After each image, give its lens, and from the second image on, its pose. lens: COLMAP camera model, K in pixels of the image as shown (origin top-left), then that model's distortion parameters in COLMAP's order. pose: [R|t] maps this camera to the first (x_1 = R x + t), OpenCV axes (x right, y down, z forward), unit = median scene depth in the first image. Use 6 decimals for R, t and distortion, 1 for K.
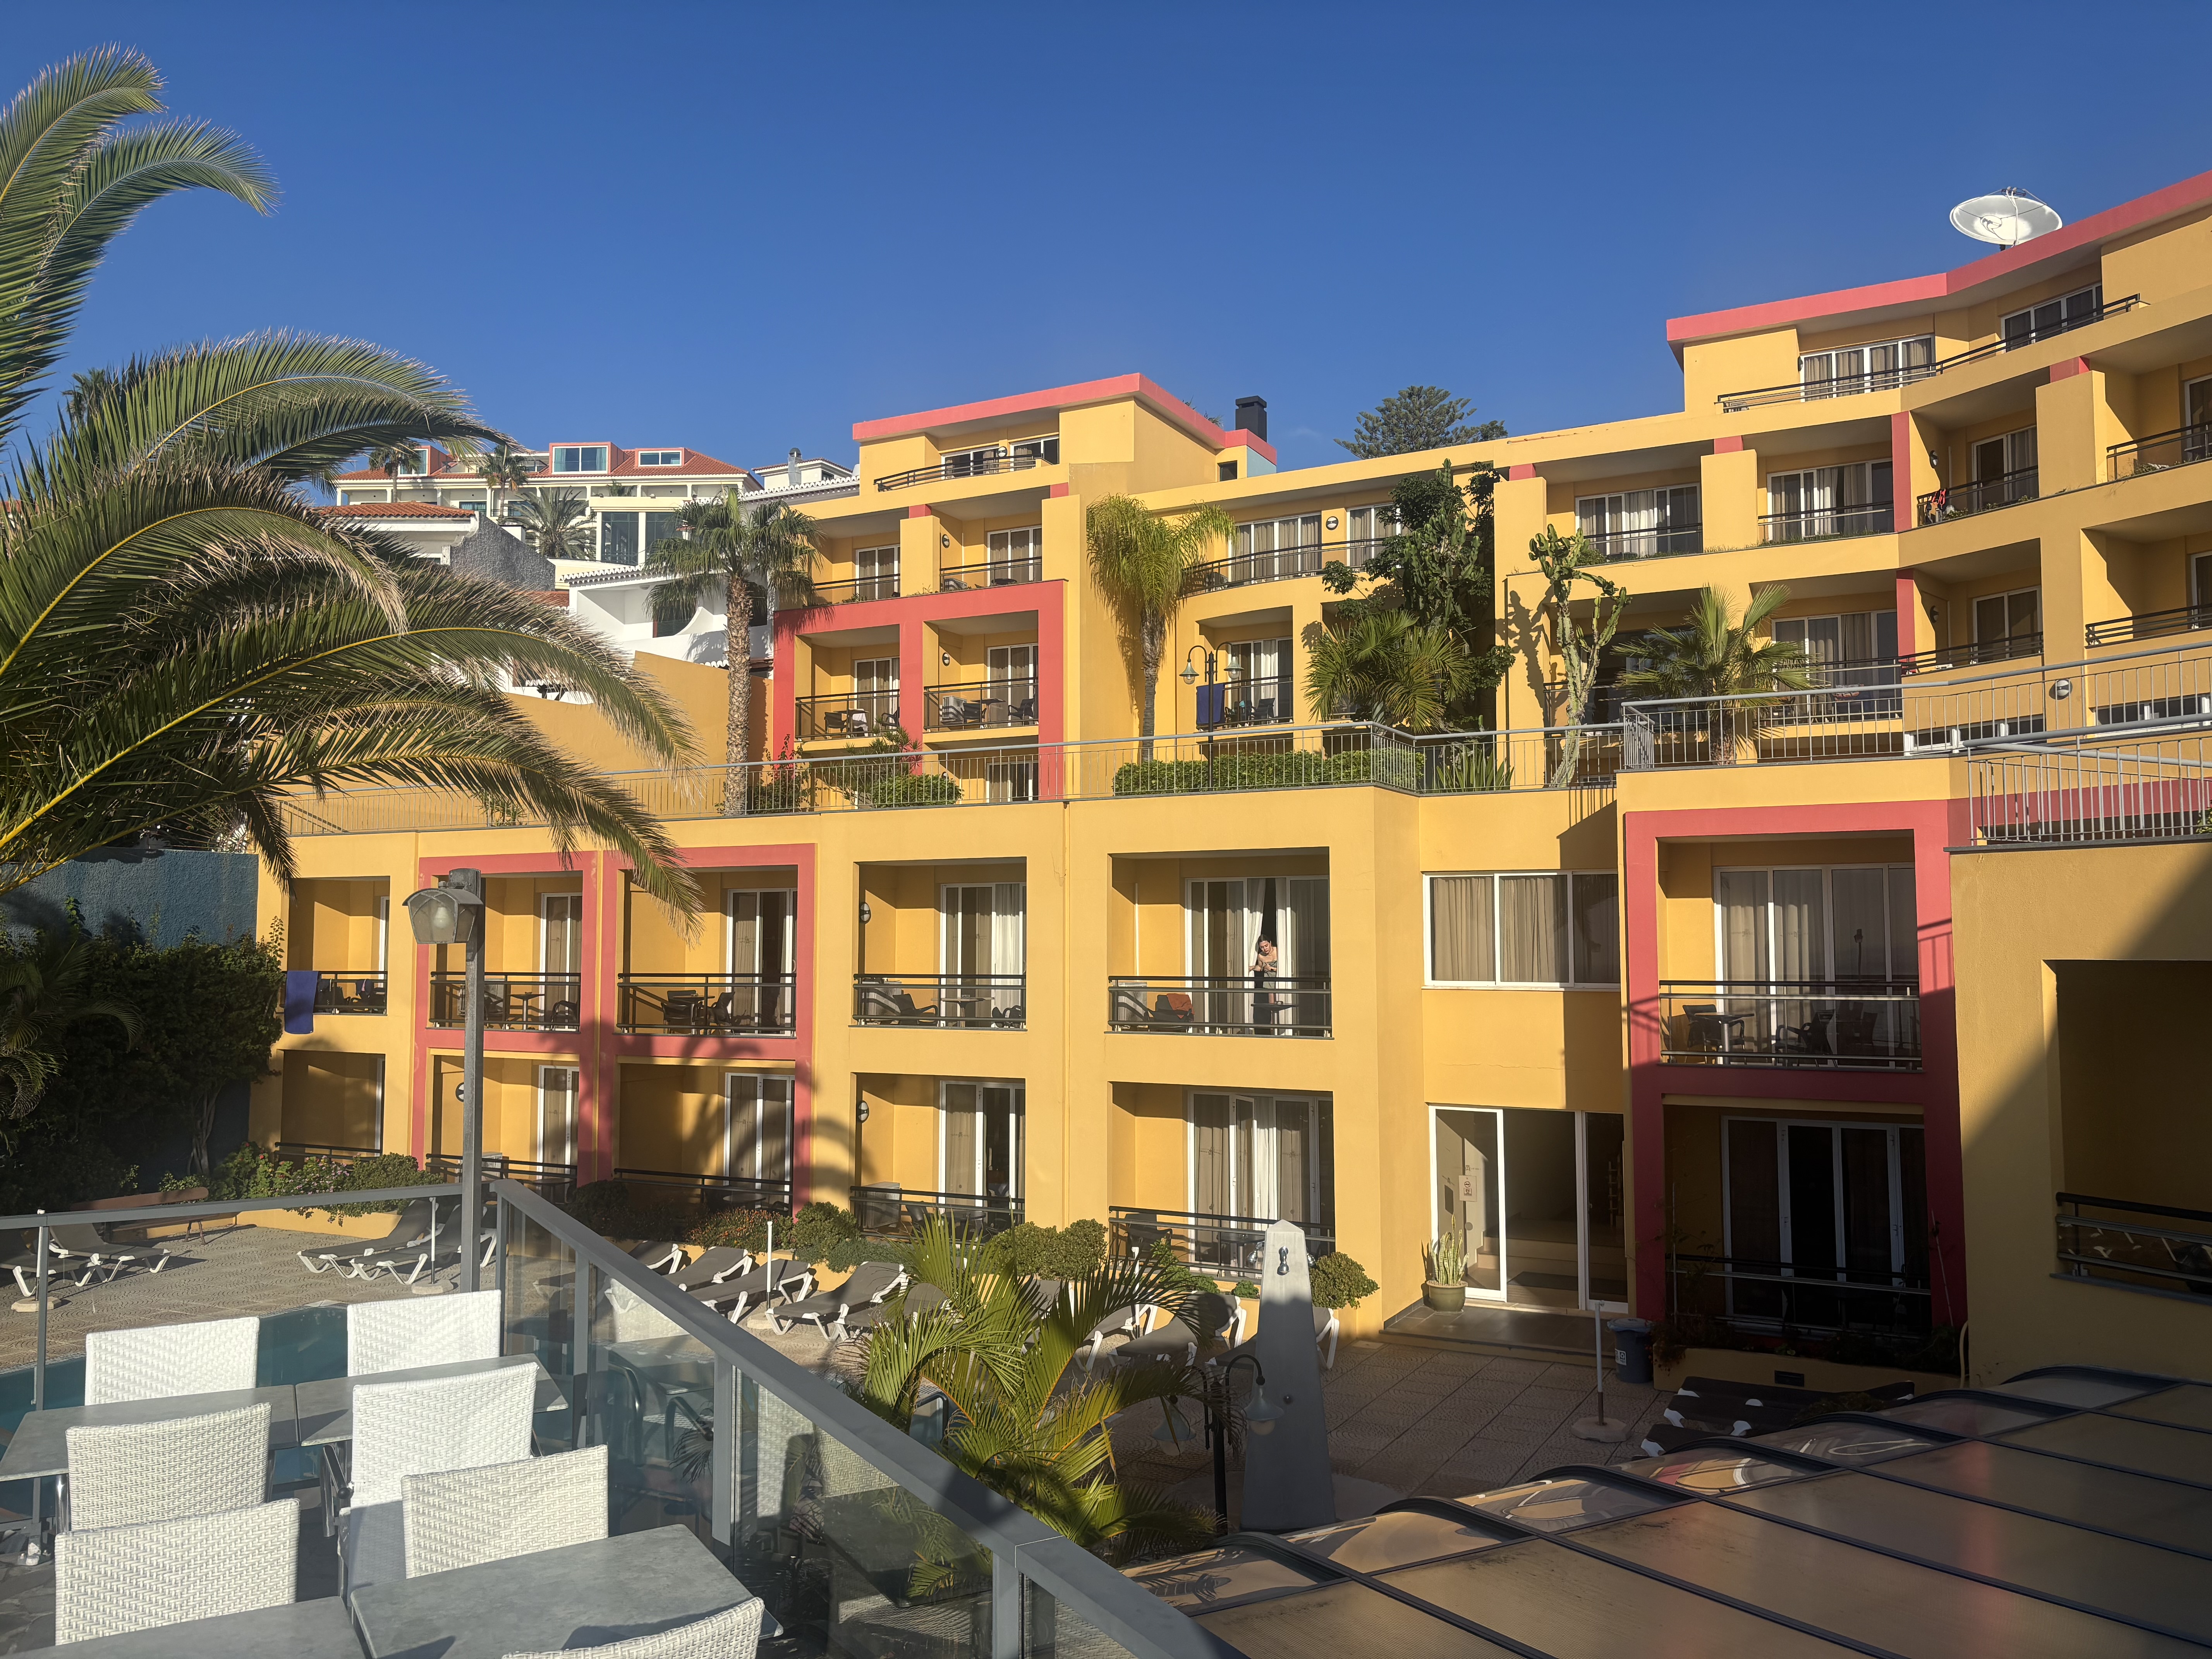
lens RADIAL K [[1604.8, 0, 1106.0], [0, 1604.8, 829.5], [0, 0, 1]] dist [0.039038, -0.046239]
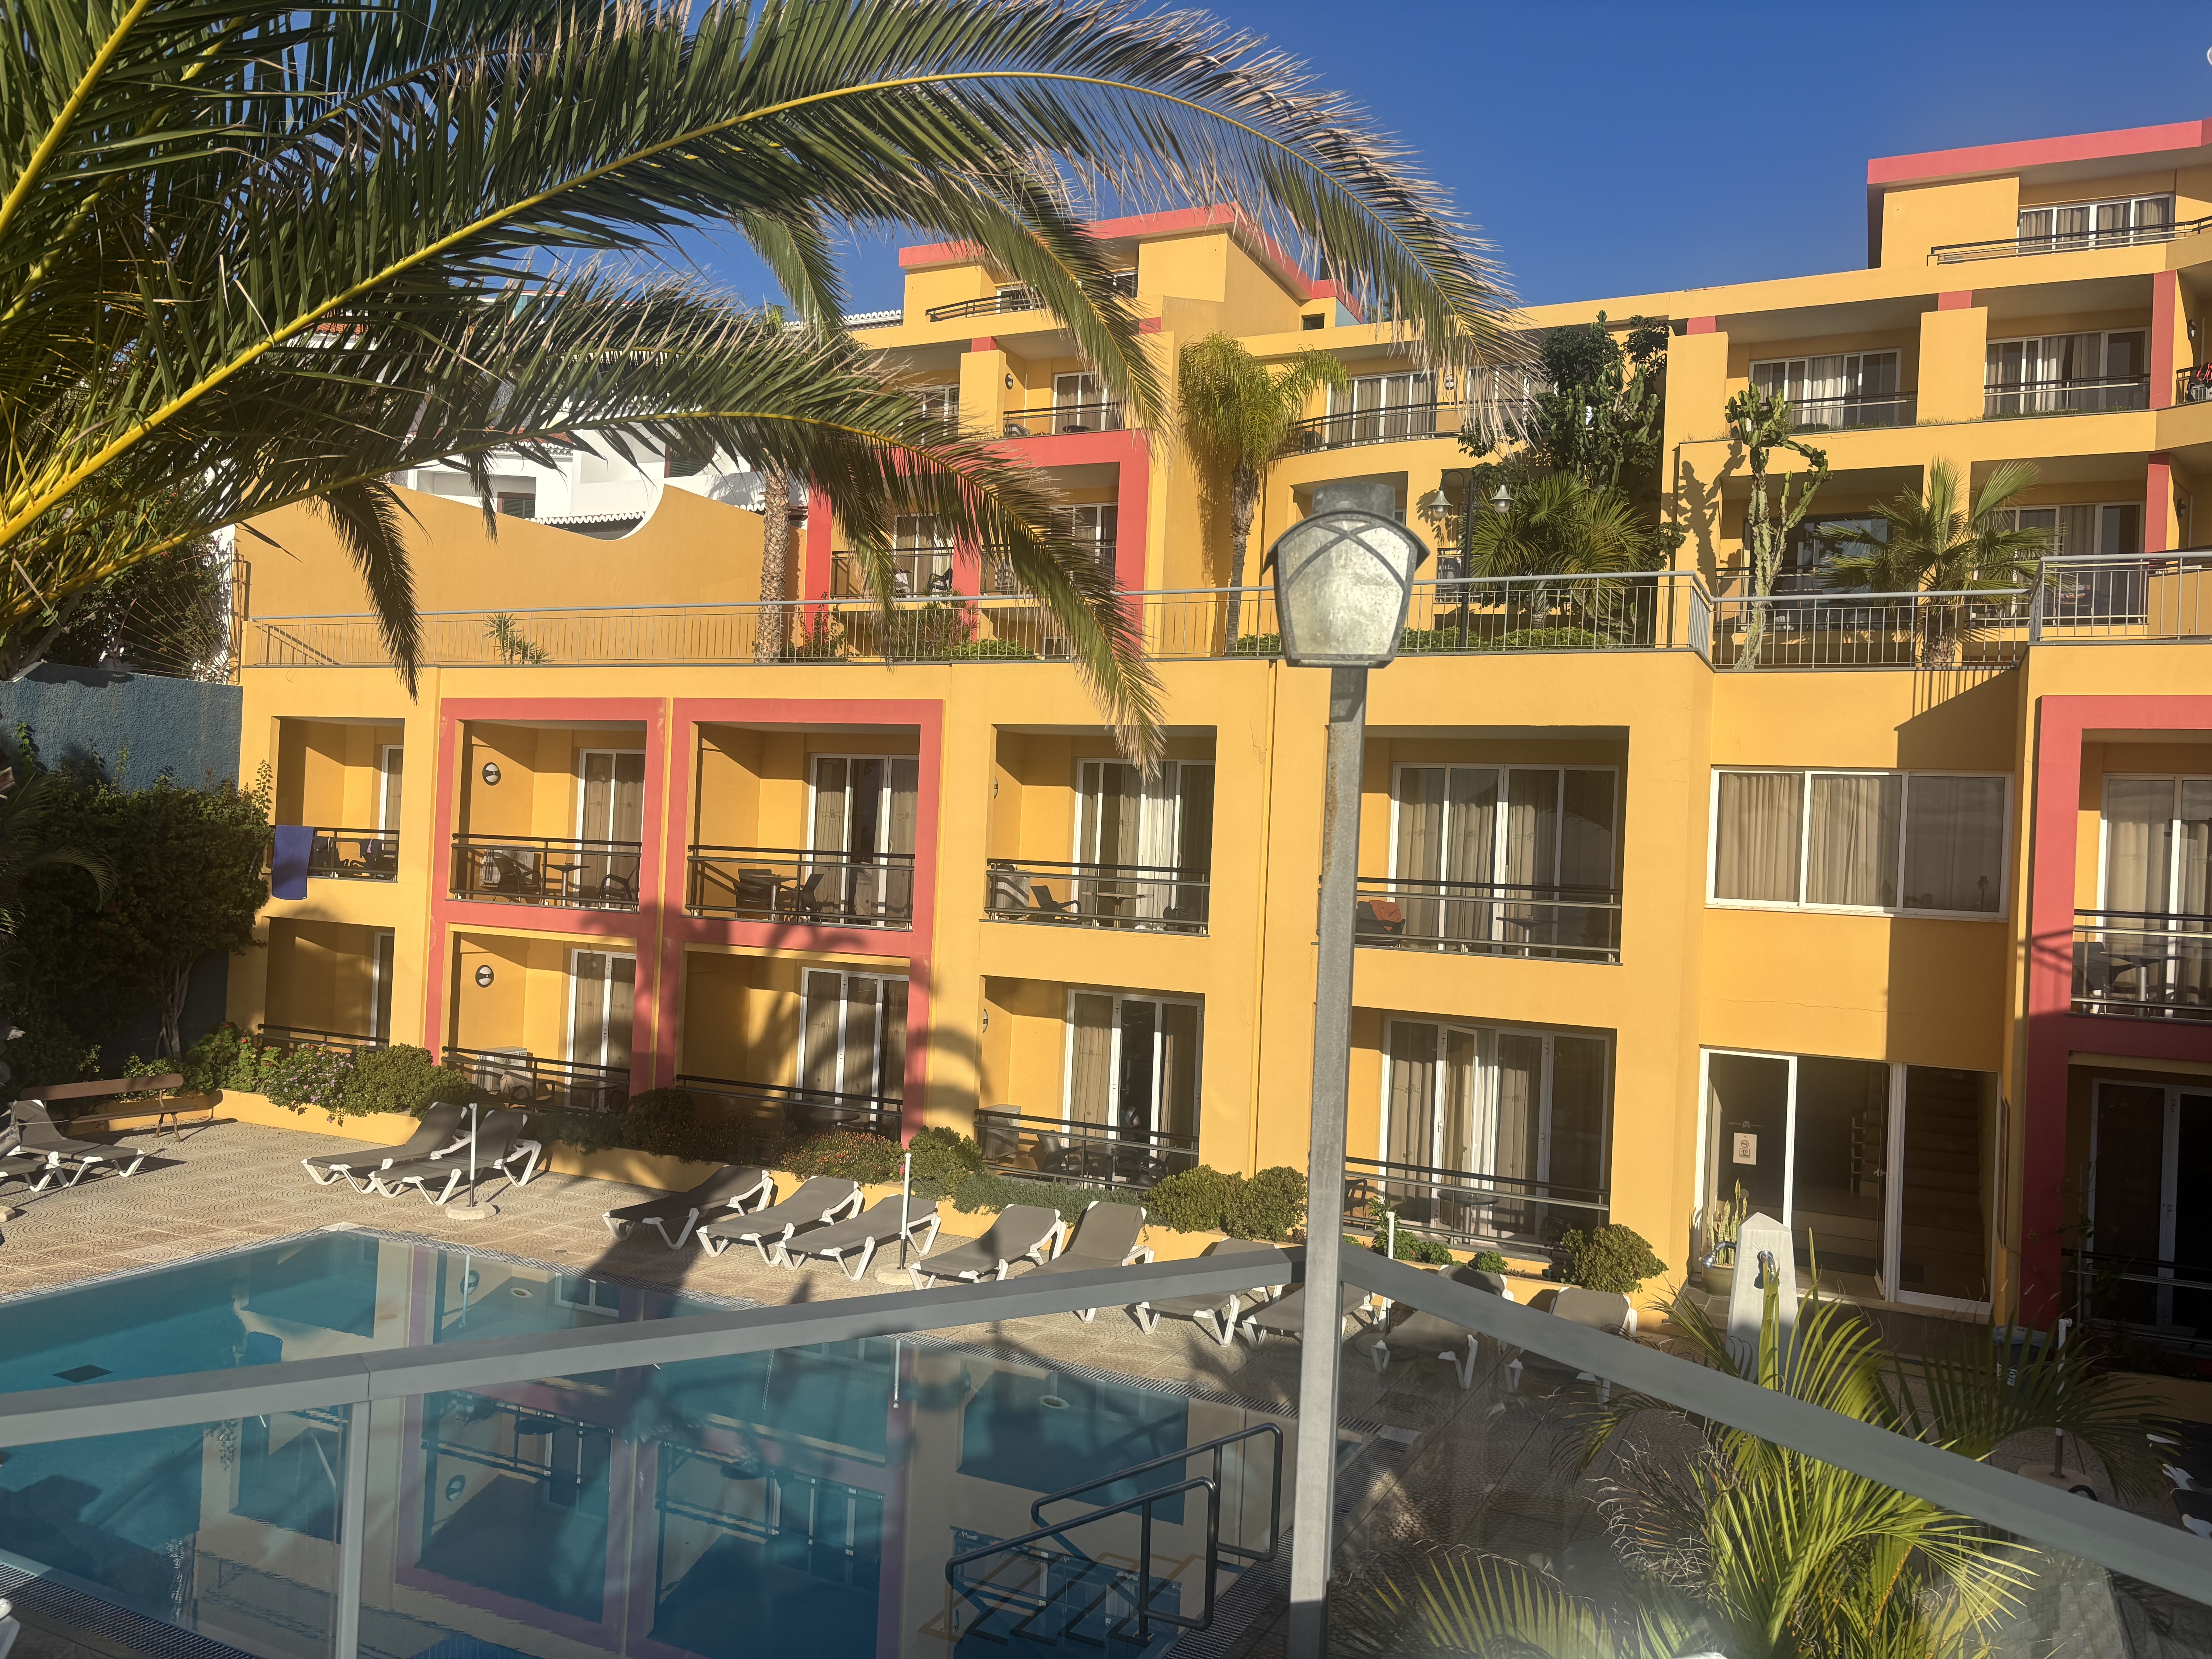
lens RADIAL K [[1643.6, 0, 1106.0], [0, 1643.6, 829.5], [0, 0, 1]] dist [0.043985, -0.052698]
pose [[0.998533, 0.046865, 0.027121, -0.102083], [-0.048380, 0.997131, 0.058209, 0.019416], [-0.024315, -0.059436, 0.997936, 0.129697]]
